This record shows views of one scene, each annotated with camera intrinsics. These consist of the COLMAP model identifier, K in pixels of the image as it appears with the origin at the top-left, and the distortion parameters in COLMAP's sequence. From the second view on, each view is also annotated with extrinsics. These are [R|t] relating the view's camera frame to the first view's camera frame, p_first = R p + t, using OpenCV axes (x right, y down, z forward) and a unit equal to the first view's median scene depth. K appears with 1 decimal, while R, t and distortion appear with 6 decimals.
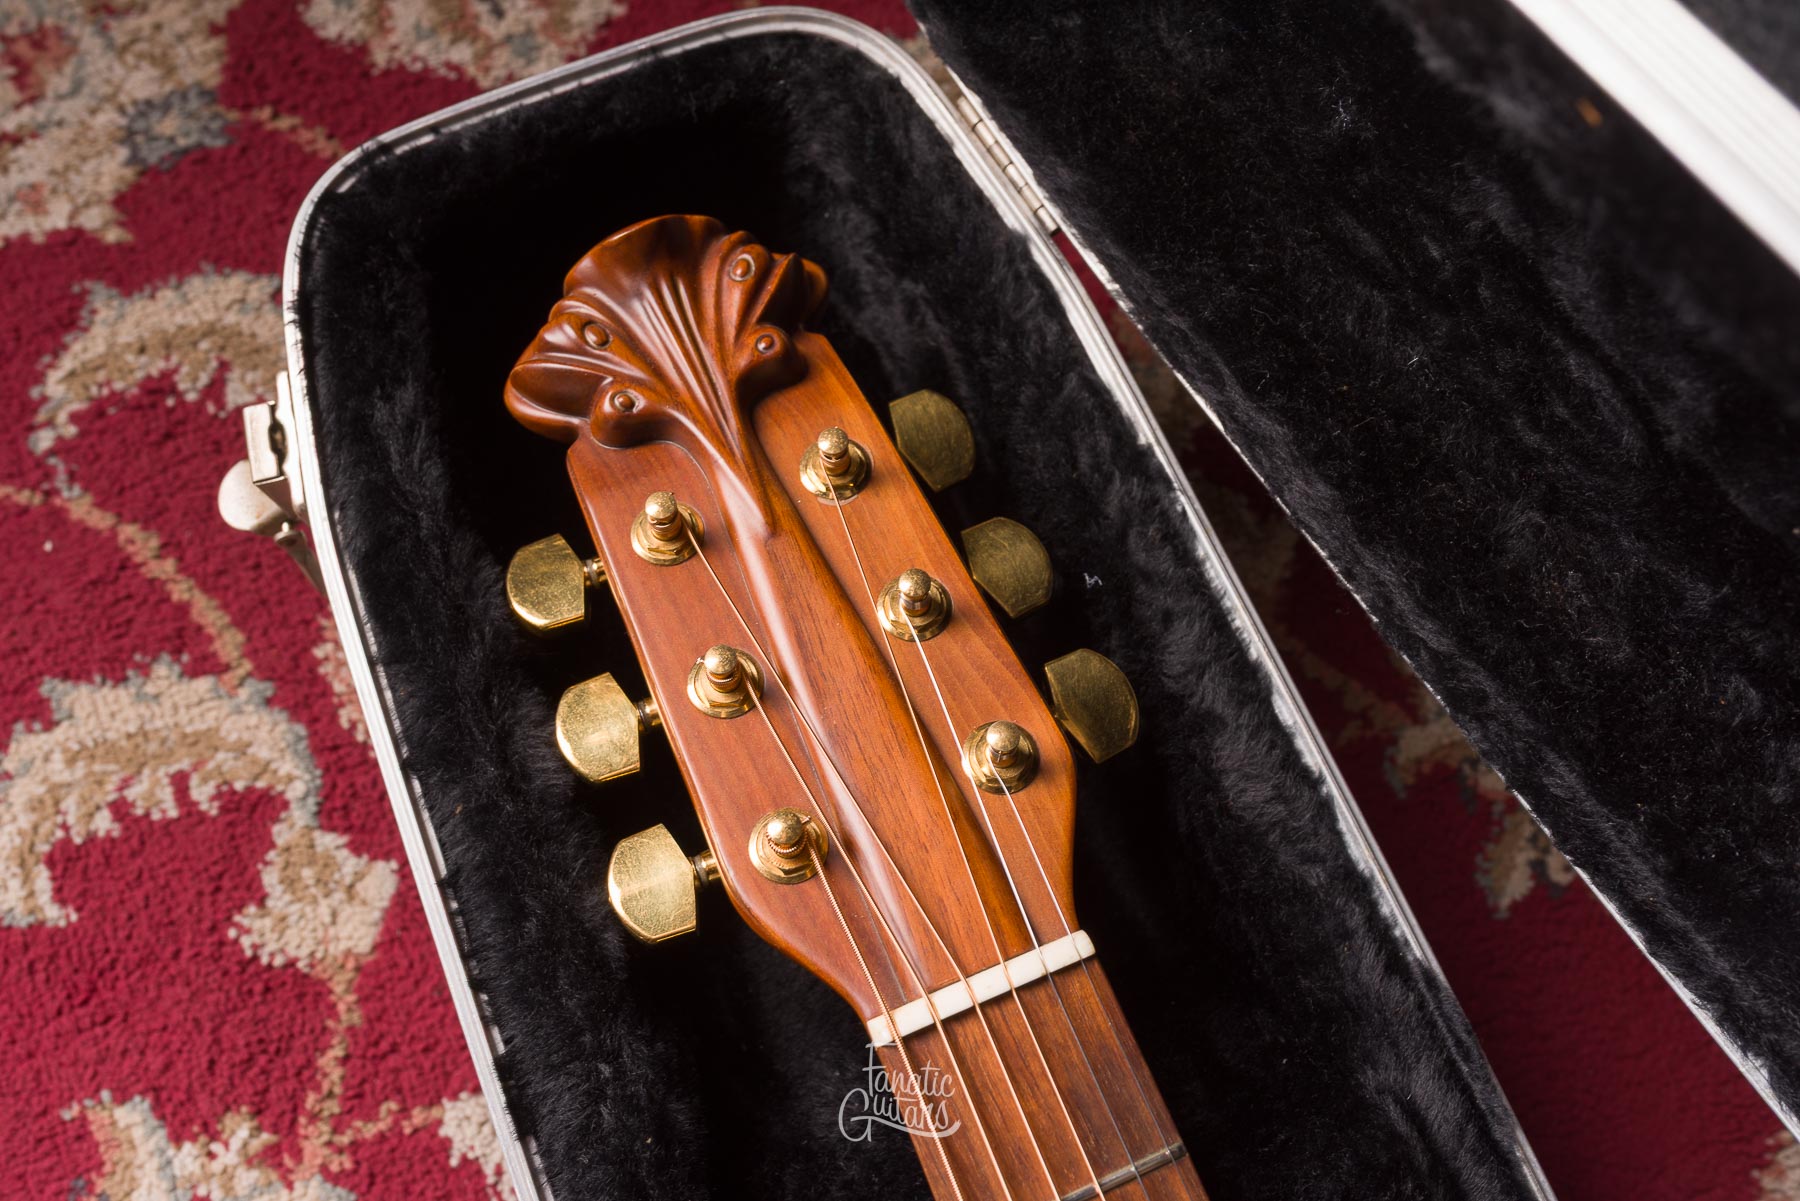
lens RADIAL K [[1792.7, 0, 898.8], [0, 1792.7, 604.3], [0, 0, 1]] dist [0.001384, 0.005647]
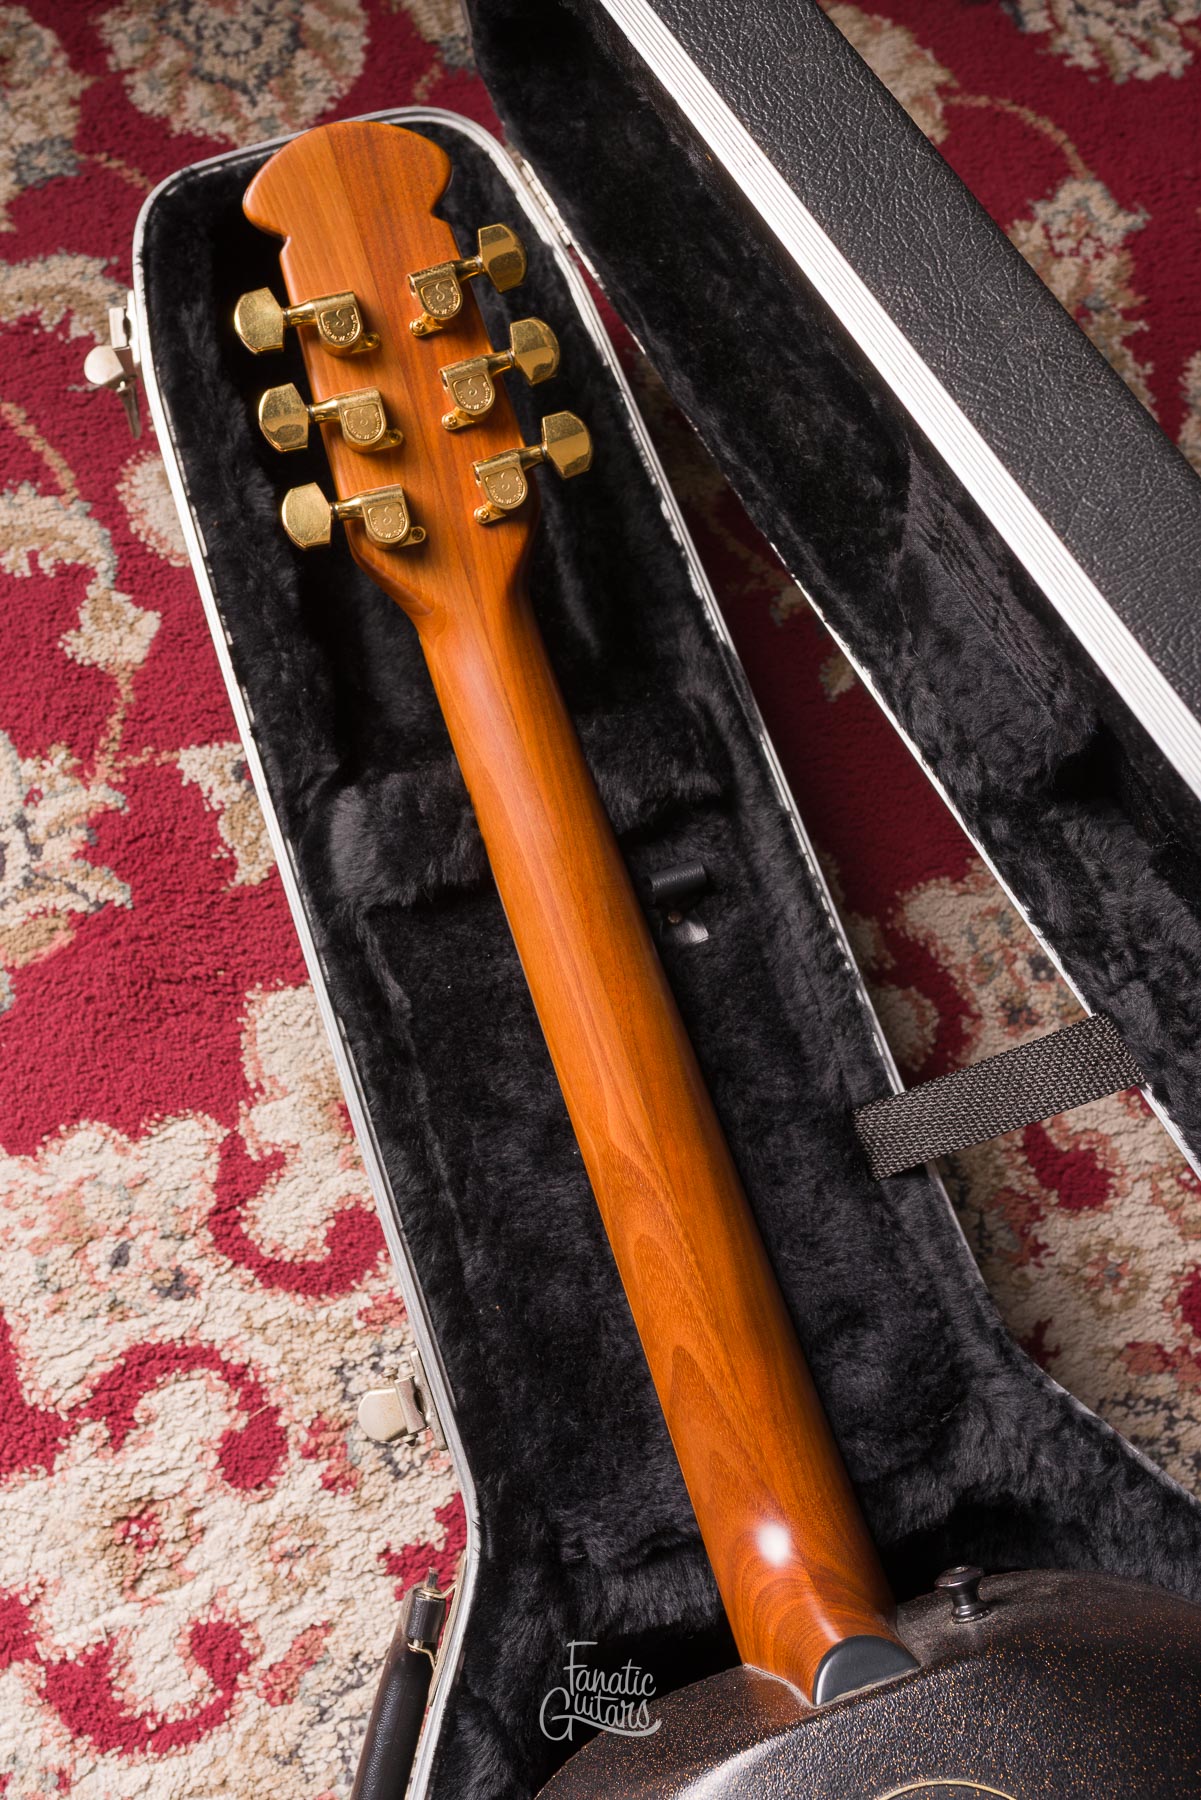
lens RADIAL K [[1920.0, 0, 535.4], [0, 1920.0, 811.3], [0, 0, 1]] dist [0.002138, -0.003039]
pose [[0.997002, 0.073946, -0.022769, 0.119670], [-0.073625, 0.997179, 0.014612, 0.277522], [0.023785, -0.012892, 0.999634, -0.770159]]
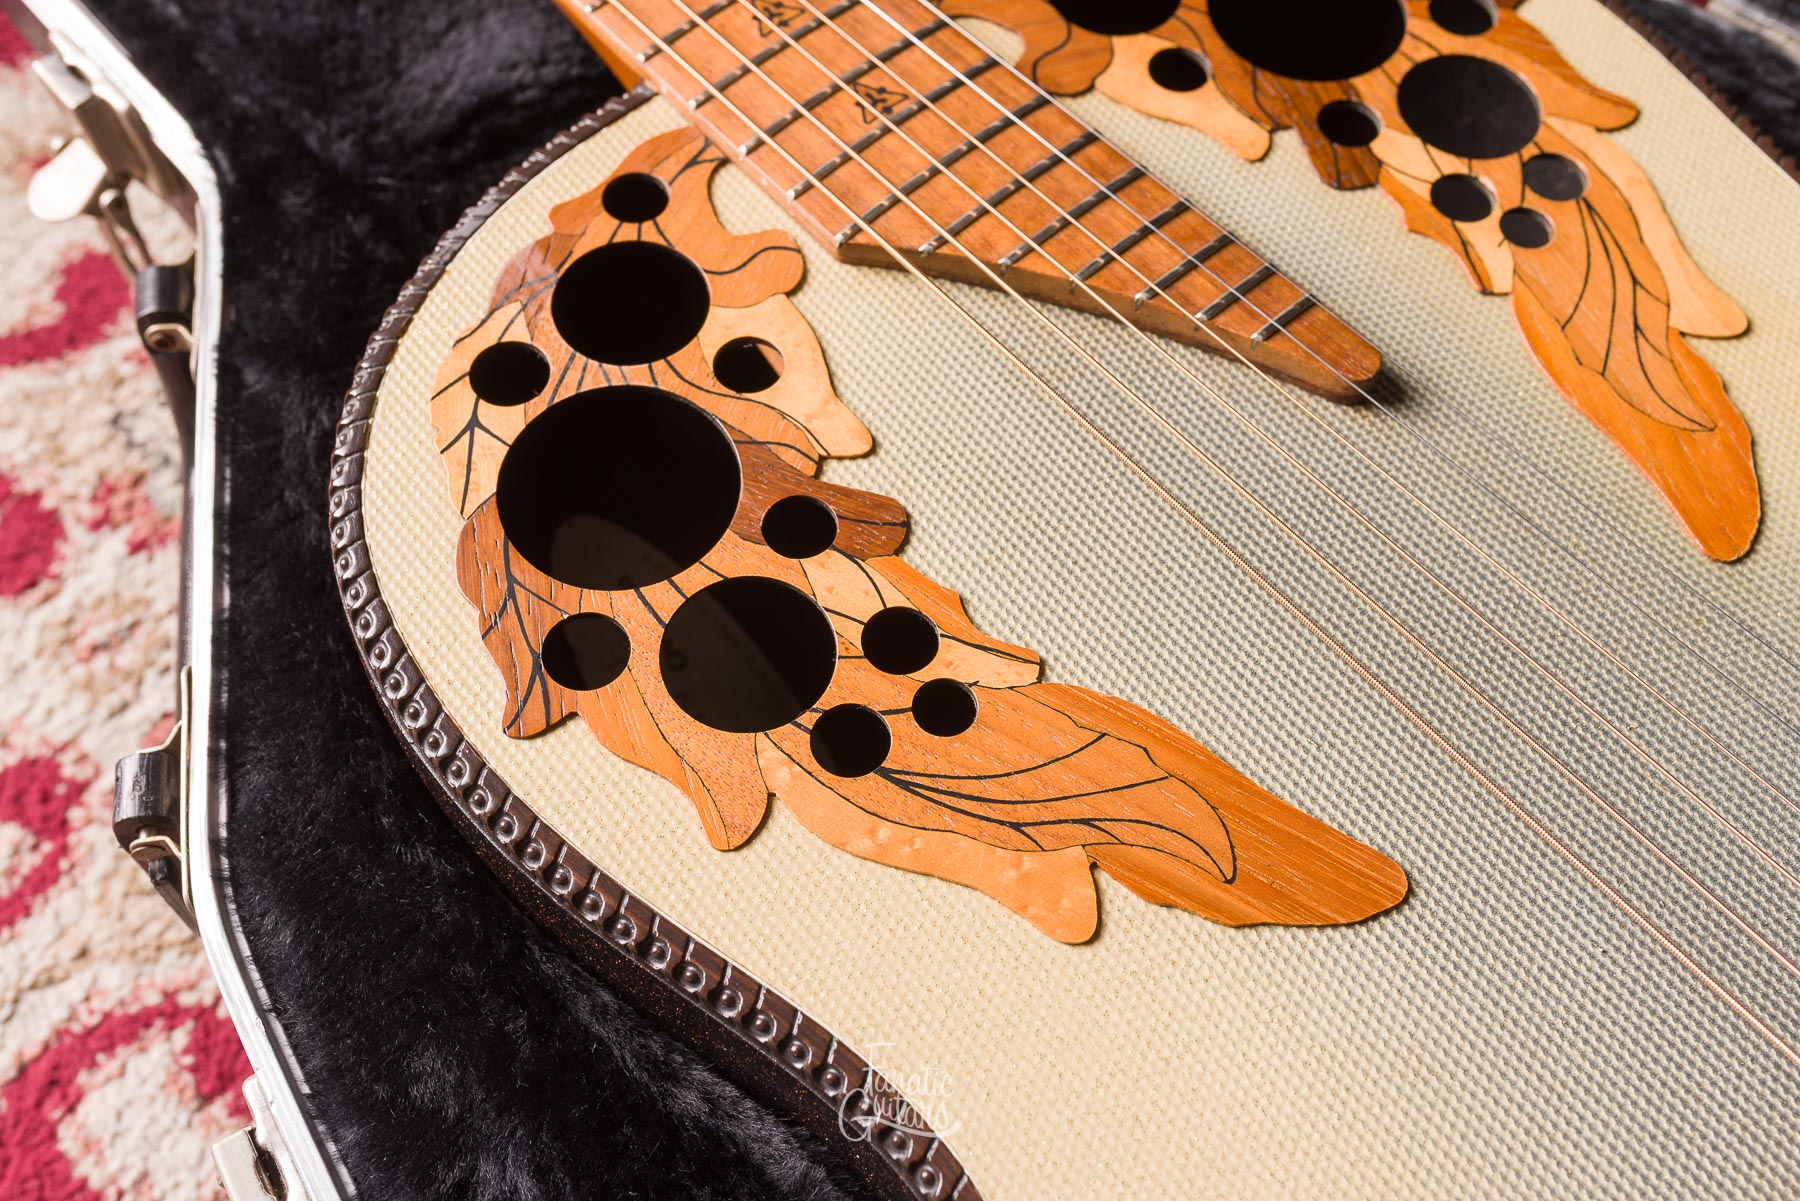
lens RADIAL K [[1812.5, 0, 900.3], [0, 1812.5, 603.1], [0, 0, 1]] dist [-0.003469, 0.007477]
pose [[0.942969, -0.298930, 0.146462, 0.203137], [0.323381, 0.926990, -0.190038, 1.240909], [-0.078960, 0.226563, 0.970791, -0.214377]]
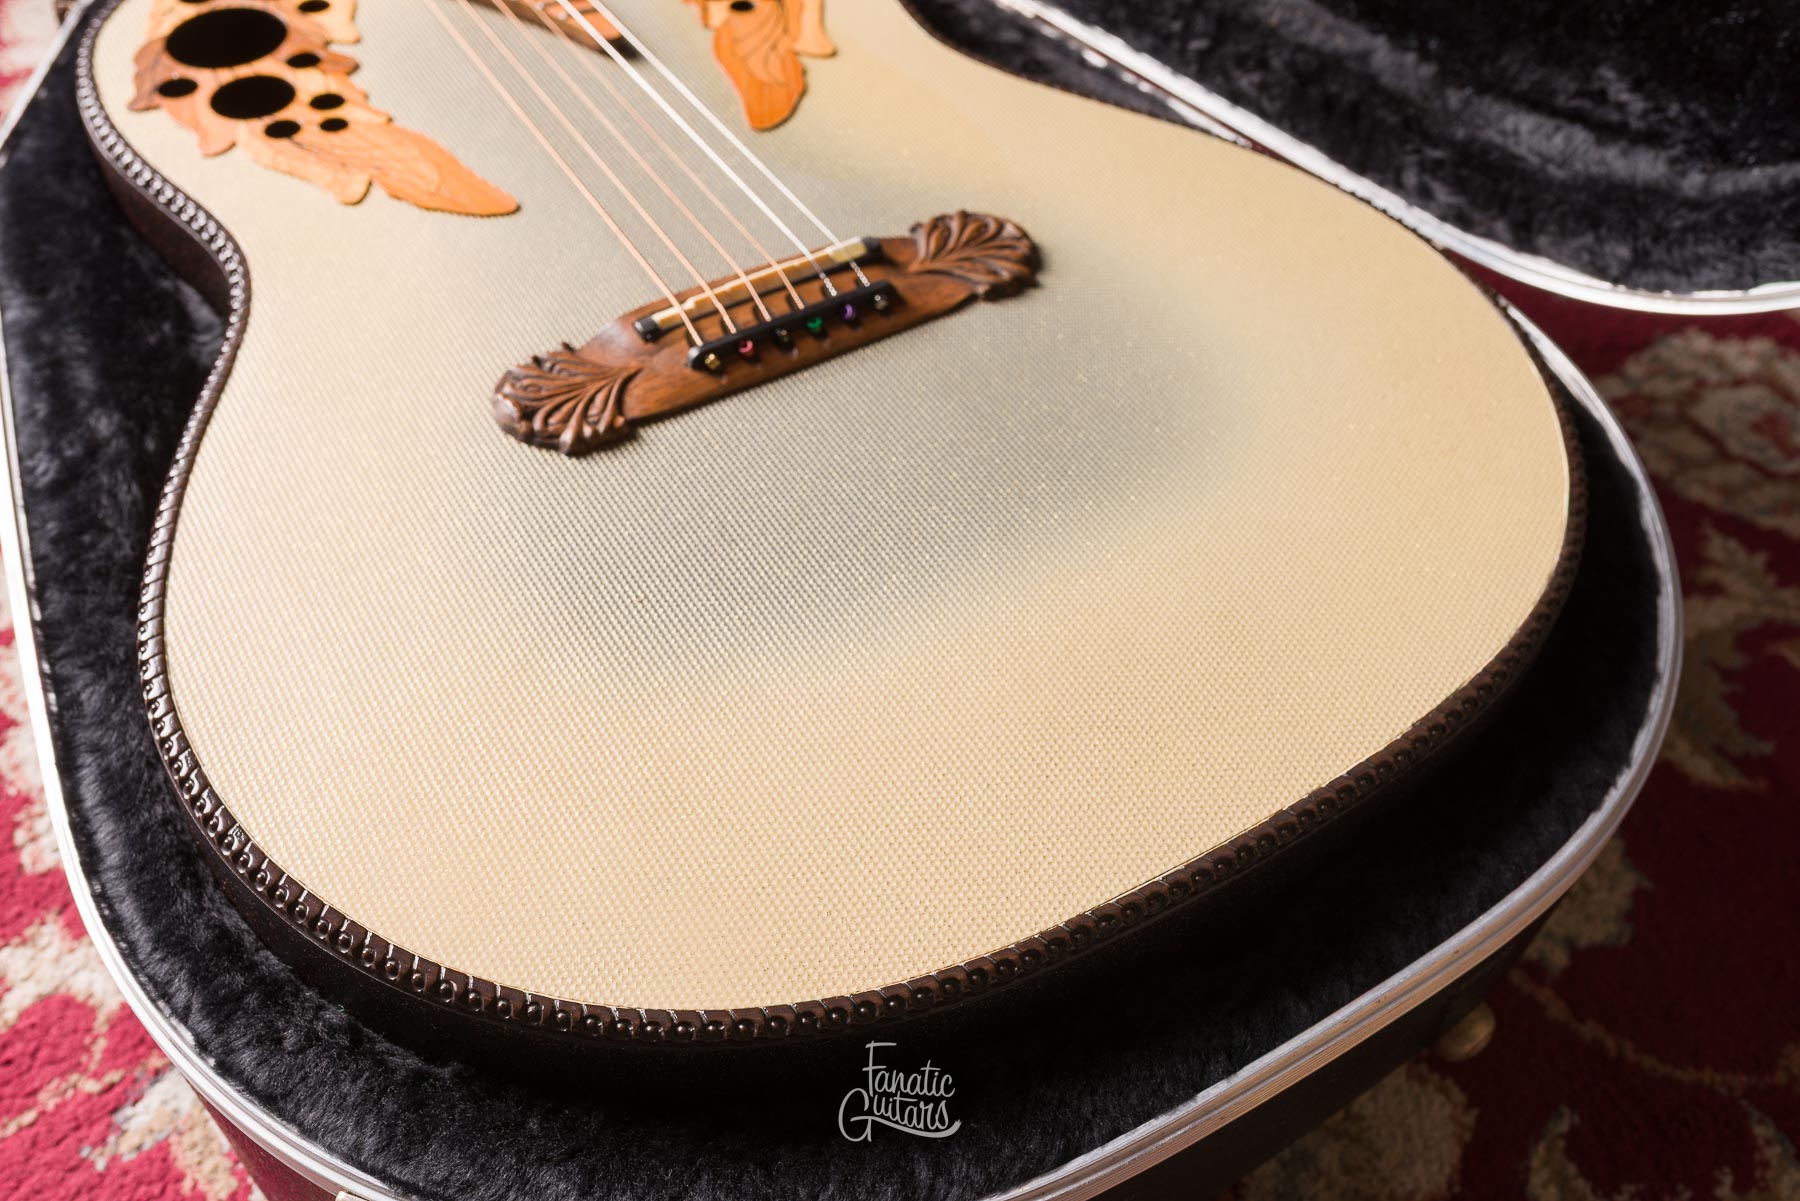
lens RADIAL K [[1782.3, 0, 900.1], [0, 1782.3, 603.8], [0, 0, 1]] dist [0.000597, -0.001486]
pose [[0.986150, -0.130981, 0.101744, 0.518074], [0.161594, 0.896940, -0.411565, 2.038124], [-0.037351, 0.422307, 0.905683, -0.604001]]
